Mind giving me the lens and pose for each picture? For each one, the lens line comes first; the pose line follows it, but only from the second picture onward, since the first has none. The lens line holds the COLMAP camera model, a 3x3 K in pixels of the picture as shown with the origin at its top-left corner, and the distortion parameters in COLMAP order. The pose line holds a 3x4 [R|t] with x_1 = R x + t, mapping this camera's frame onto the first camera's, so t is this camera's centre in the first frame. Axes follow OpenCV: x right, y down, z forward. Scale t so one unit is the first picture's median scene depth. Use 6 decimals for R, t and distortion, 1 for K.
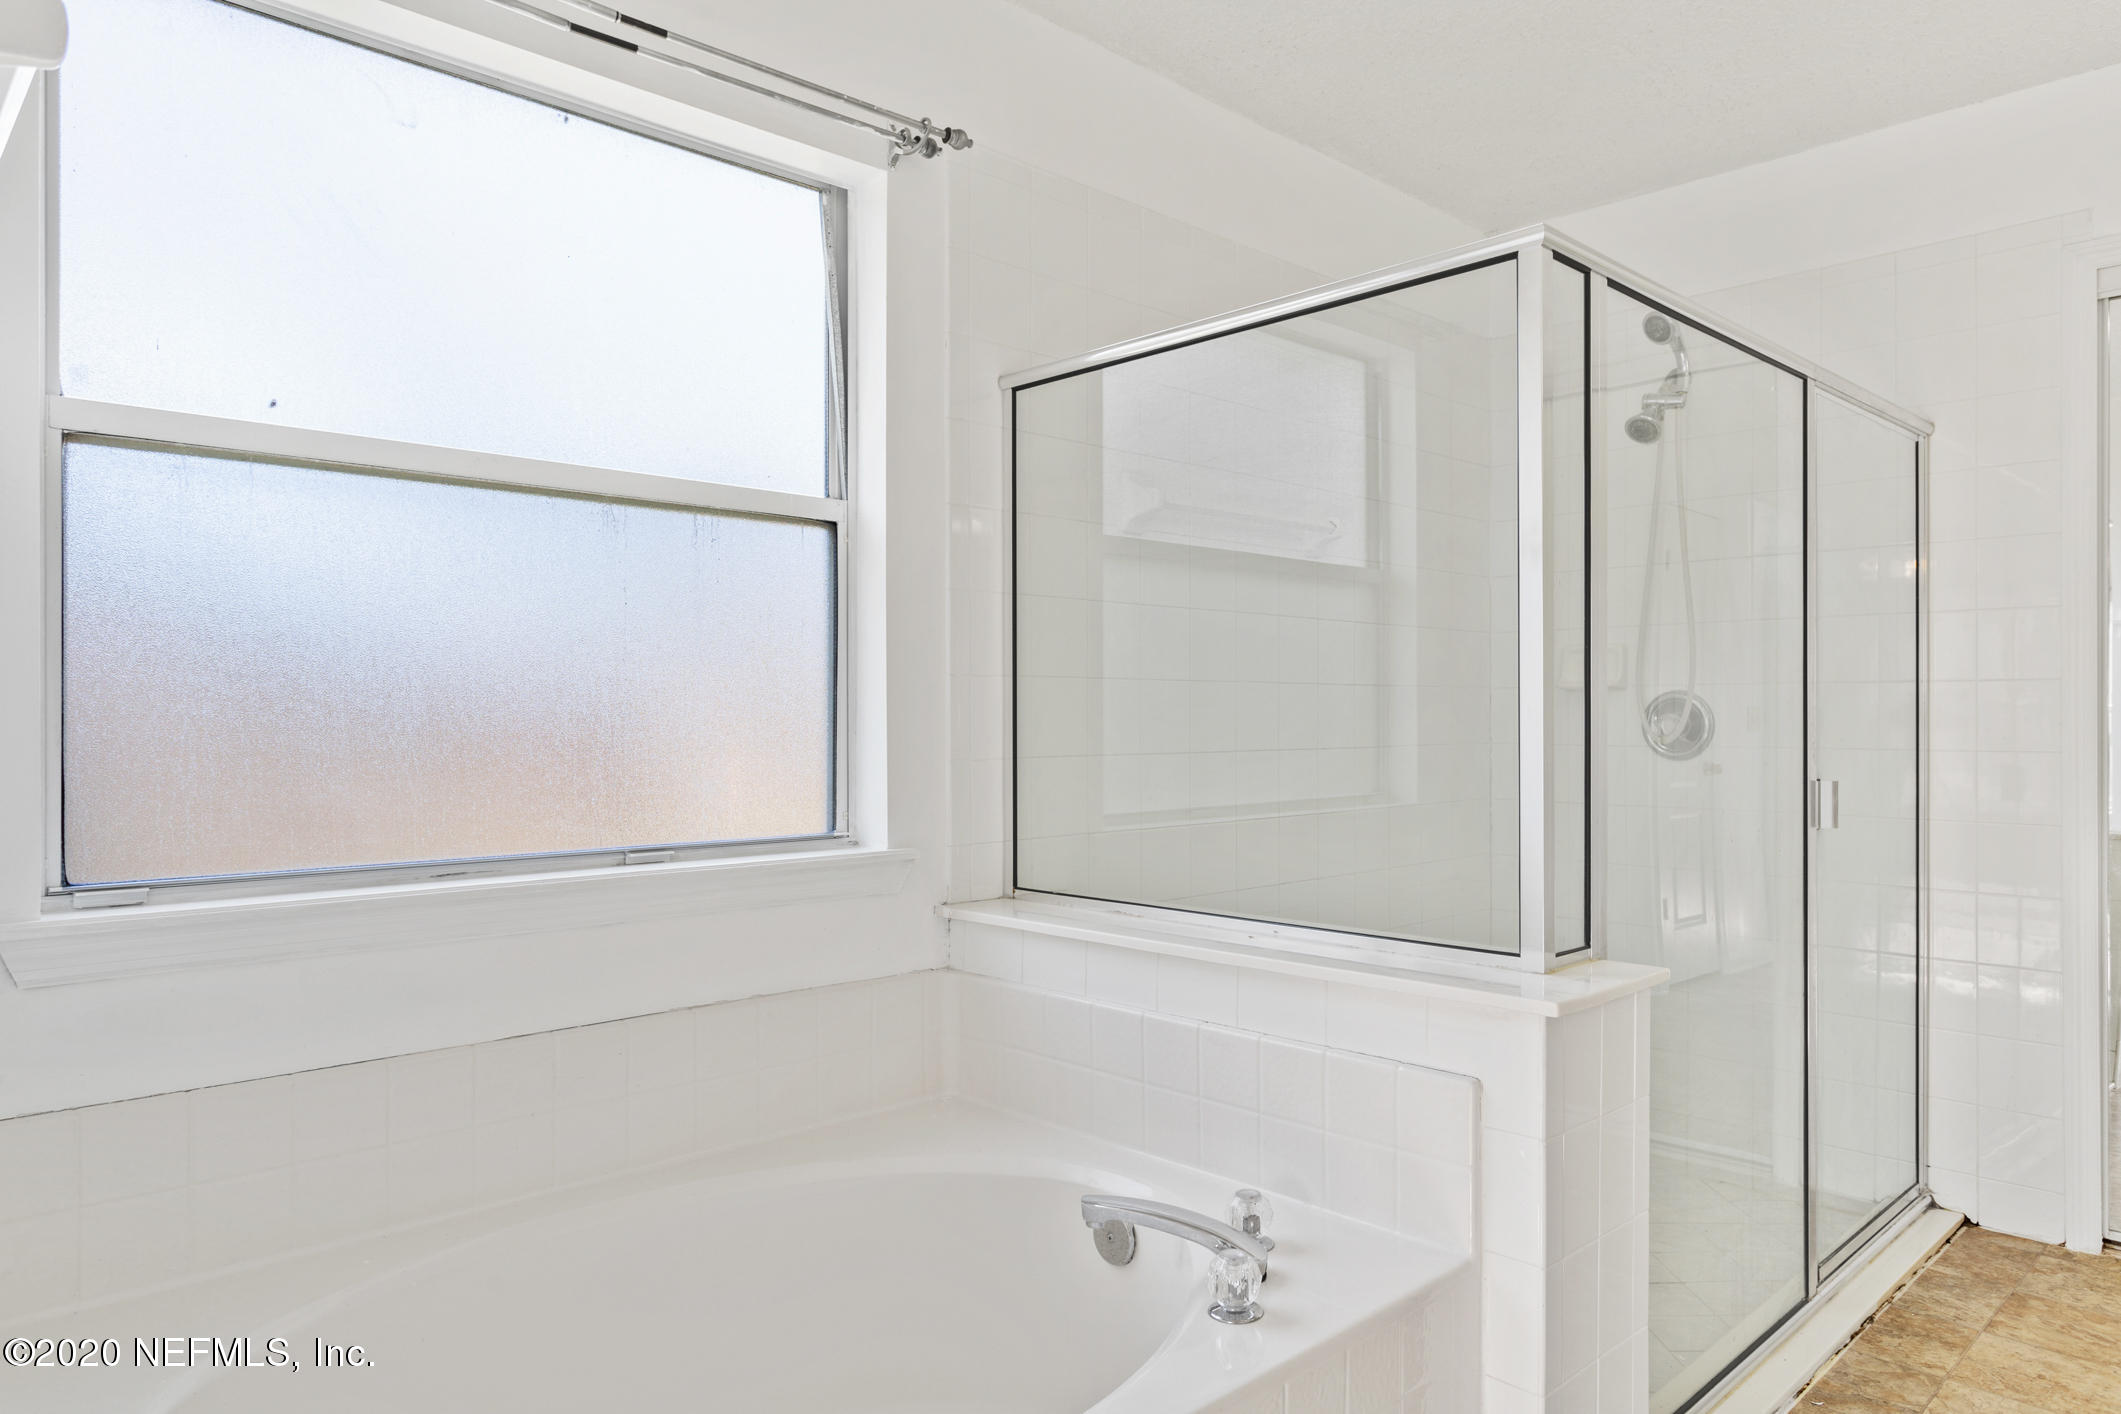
lens RADIAL K [[1353.2, 0, 1057.9], [0, 1353.2, 736.1], [0, 0, 1]] dist [-0.001542, 0.002811]
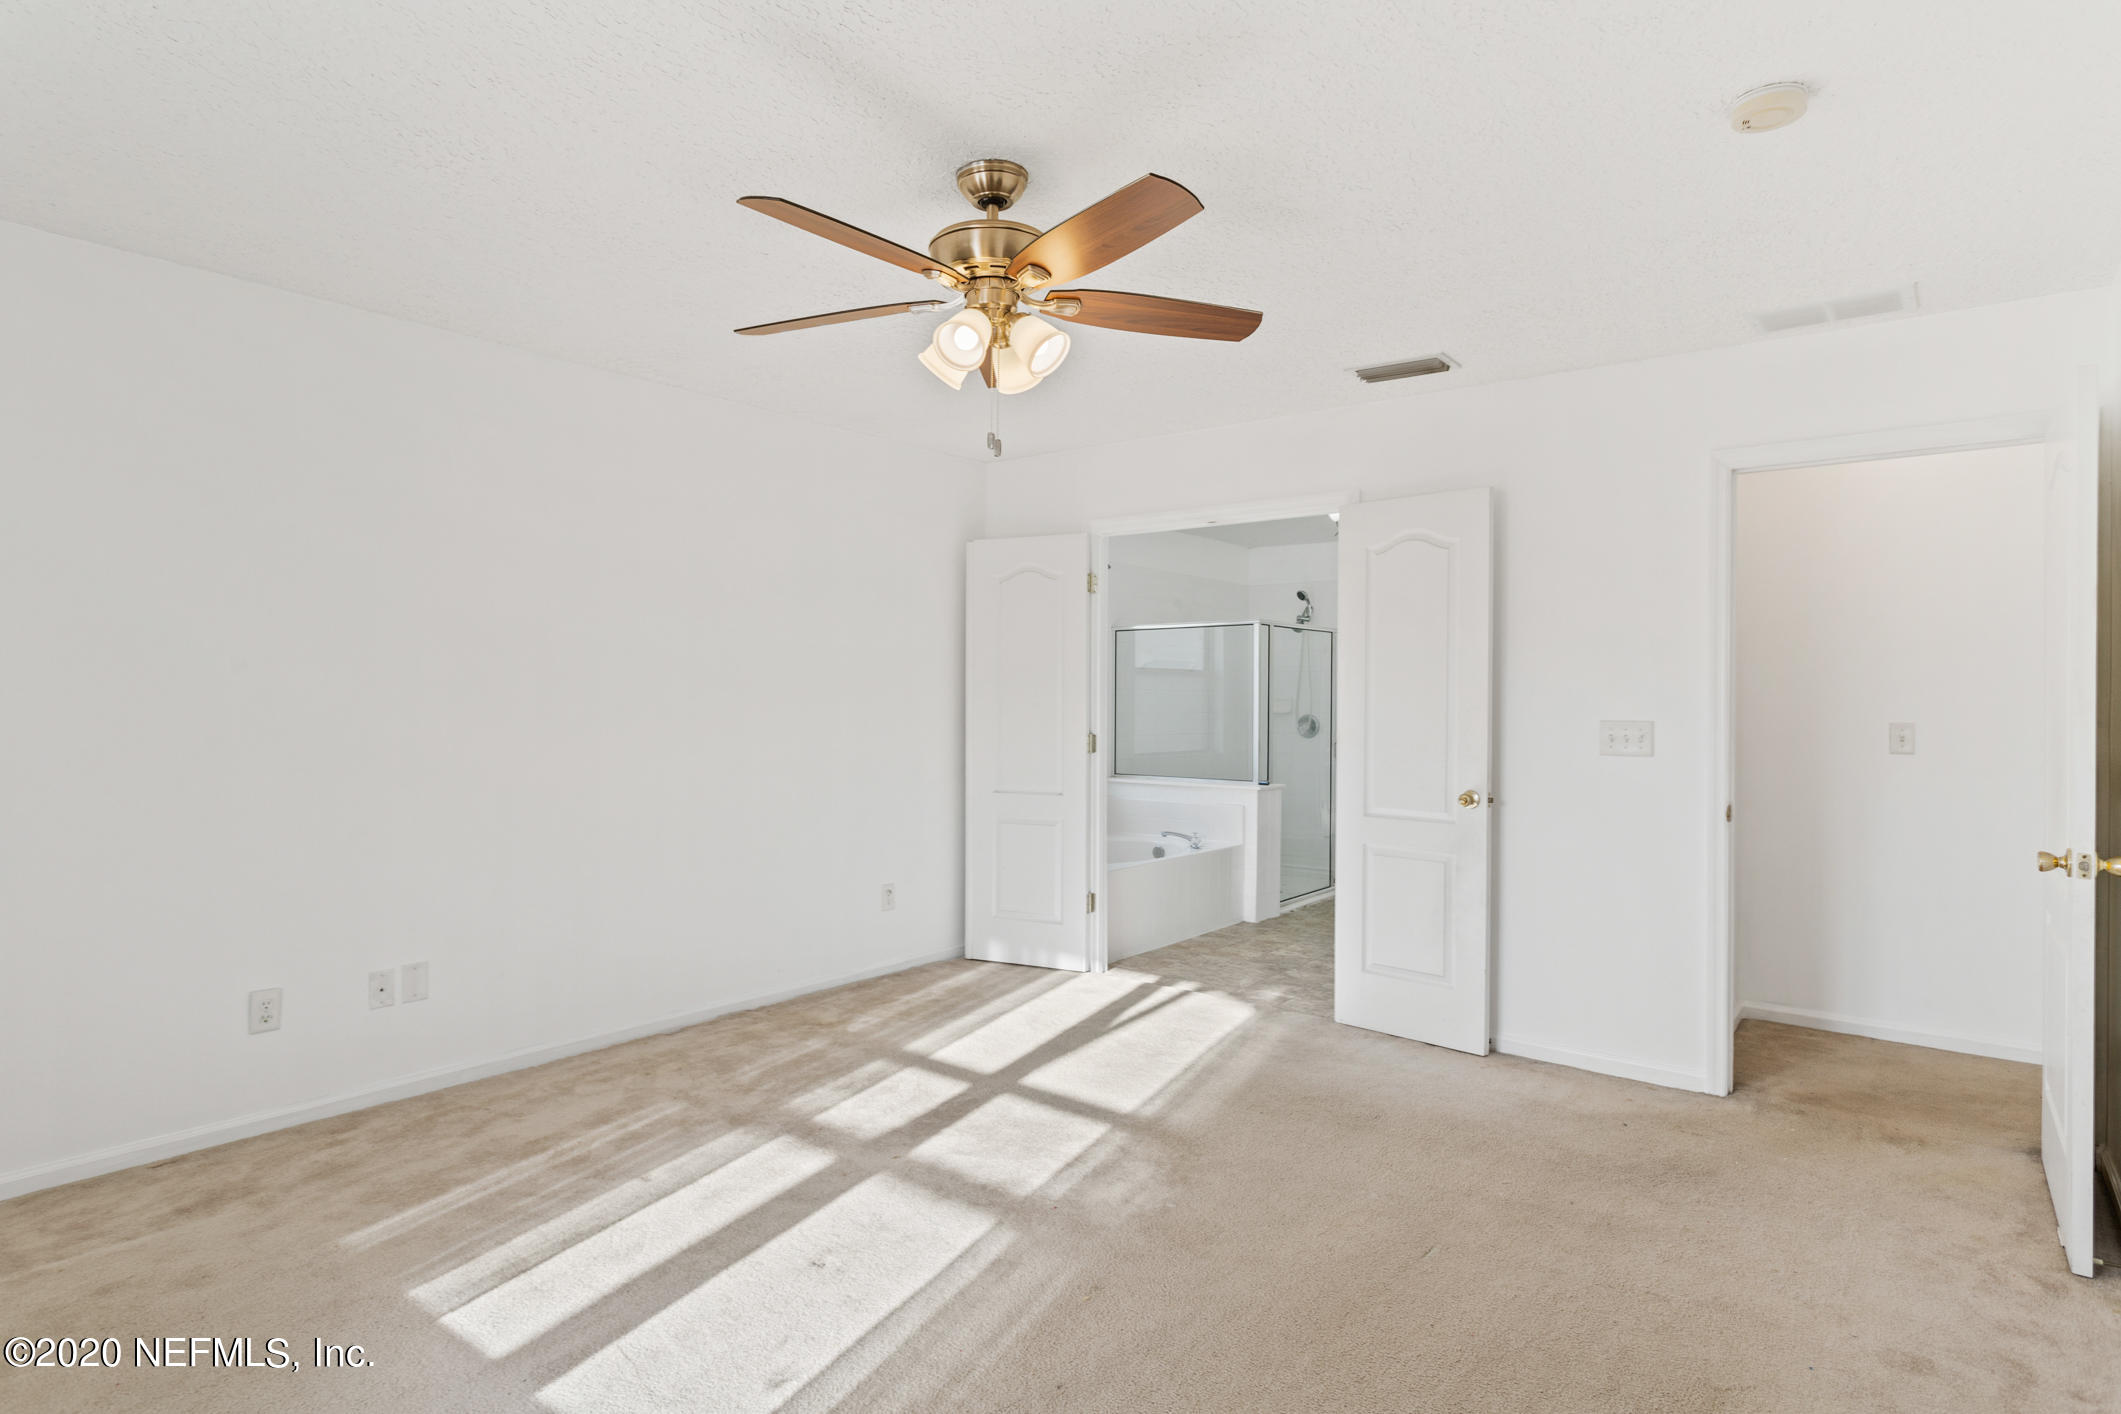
lens RADIAL K [[1146.7, 0, 1060.5], [0, 1146.7, 707.0], [0, 0, 1]] dist [-0.000320, 0.000002]
pose [[0.990348, 0.009049, 0.138307, -0.656170], [-0.007030, 0.999862, -0.015076, -0.010557], [-0.138424, 0.013958, 0.990275, -2.168735]]
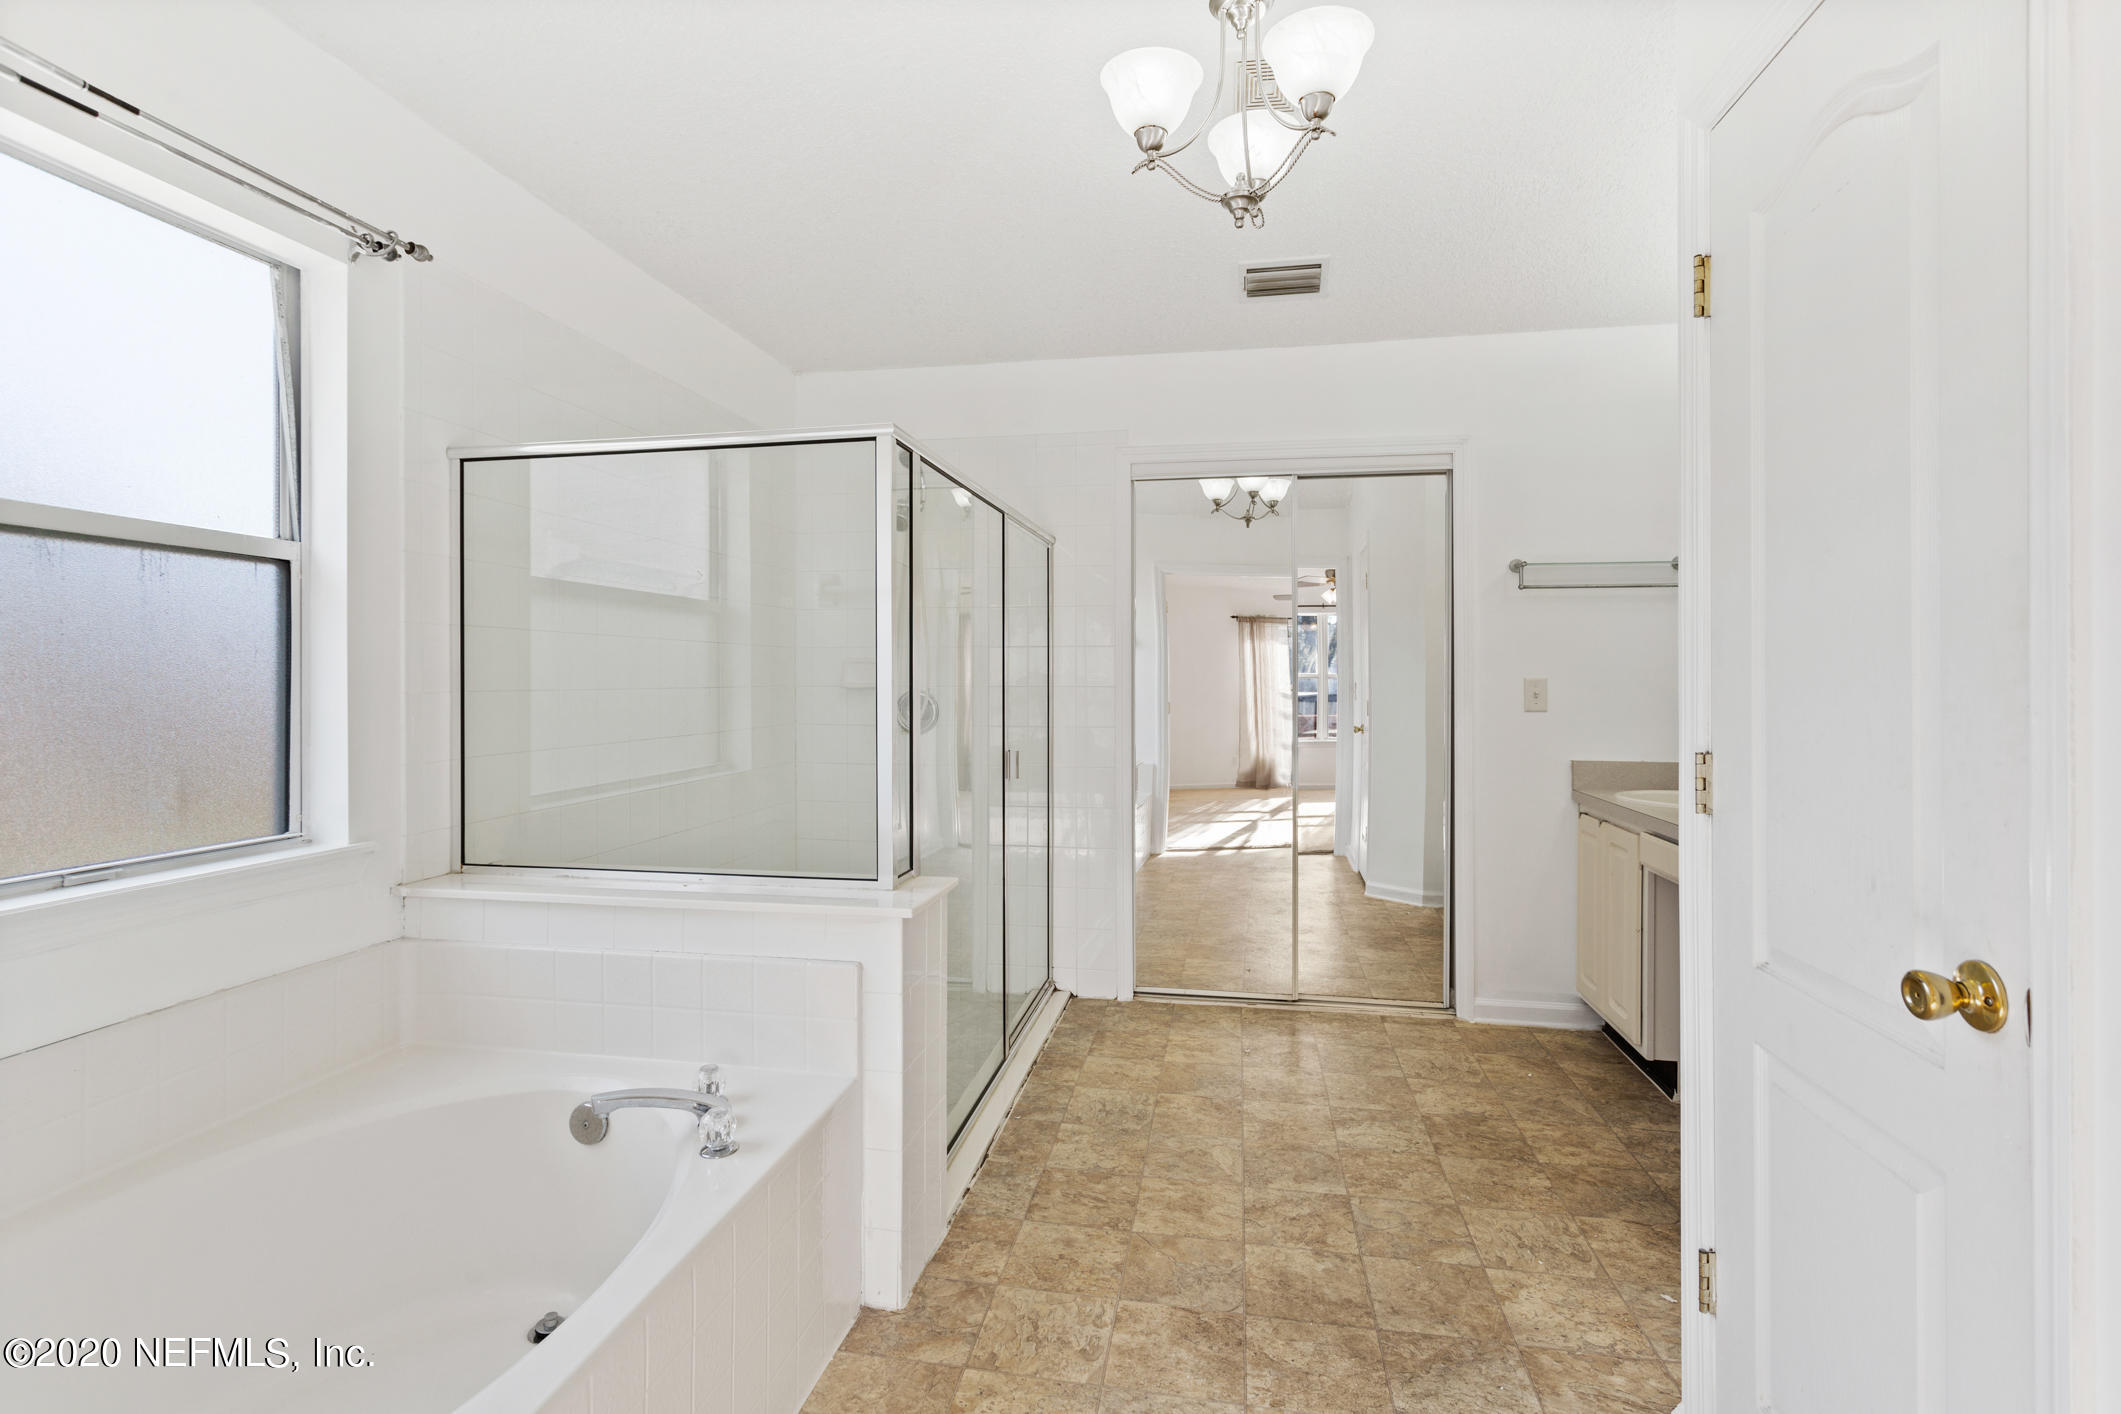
lens RADIAL K [[1006.3, 0, 1060.5], [0, 1006.3, 707.0], [0, 0, 1]] dist [-0.000976, -0.000093]
pose [[0.811071, -0.011976, 0.584825, -0.136365], [0.006210, 0.999910, 0.011863, -0.042278], [-0.584915, -0.005990, 0.811073, -0.062884]]
